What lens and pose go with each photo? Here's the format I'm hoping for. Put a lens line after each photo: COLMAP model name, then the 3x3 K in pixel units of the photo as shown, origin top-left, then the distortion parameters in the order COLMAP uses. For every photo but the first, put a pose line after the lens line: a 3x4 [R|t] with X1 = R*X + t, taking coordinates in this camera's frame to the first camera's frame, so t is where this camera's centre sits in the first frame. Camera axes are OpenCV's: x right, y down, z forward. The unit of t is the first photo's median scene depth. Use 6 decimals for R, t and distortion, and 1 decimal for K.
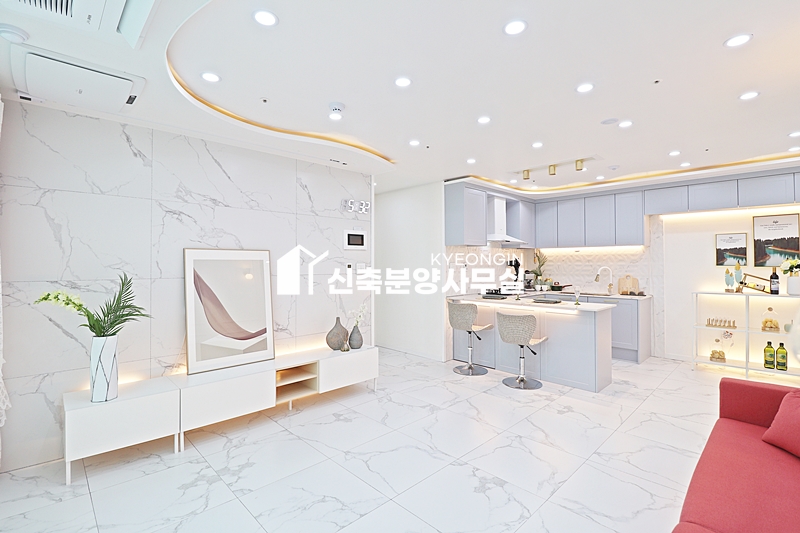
lens RADIAL K [[375.3, 0, 398.9], [0, 375.3, 254.2], [0, 0, 1]] dist [-0.004940, -0.010983]
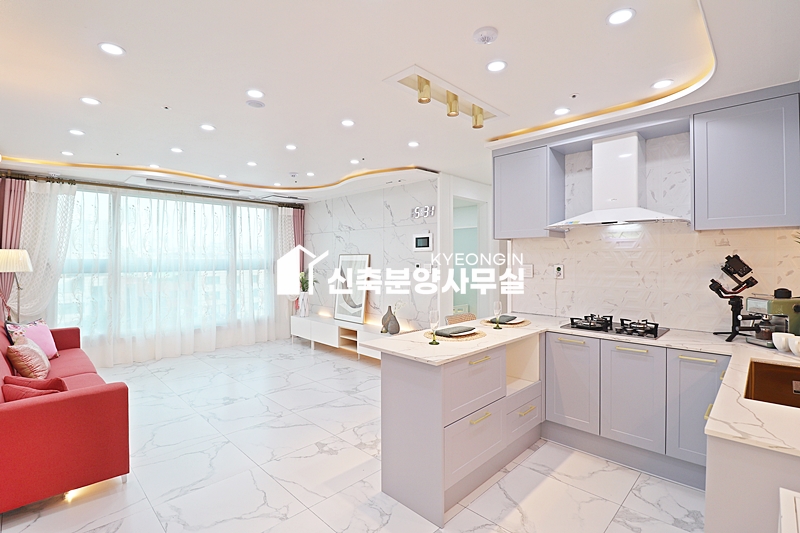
lens RADIAL K [[375.3, 0, 399.7], [0, 375.3, 259.1], [0, 0, 1]] dist [-0.004940, -0.010983]
pose [[0.016040, 0.000045, -0.999871, 1.063084], [0.023663, 0.999720, 0.000425, 0.009326], [0.999591, -0.023667, 0.016034, 0.979781]]
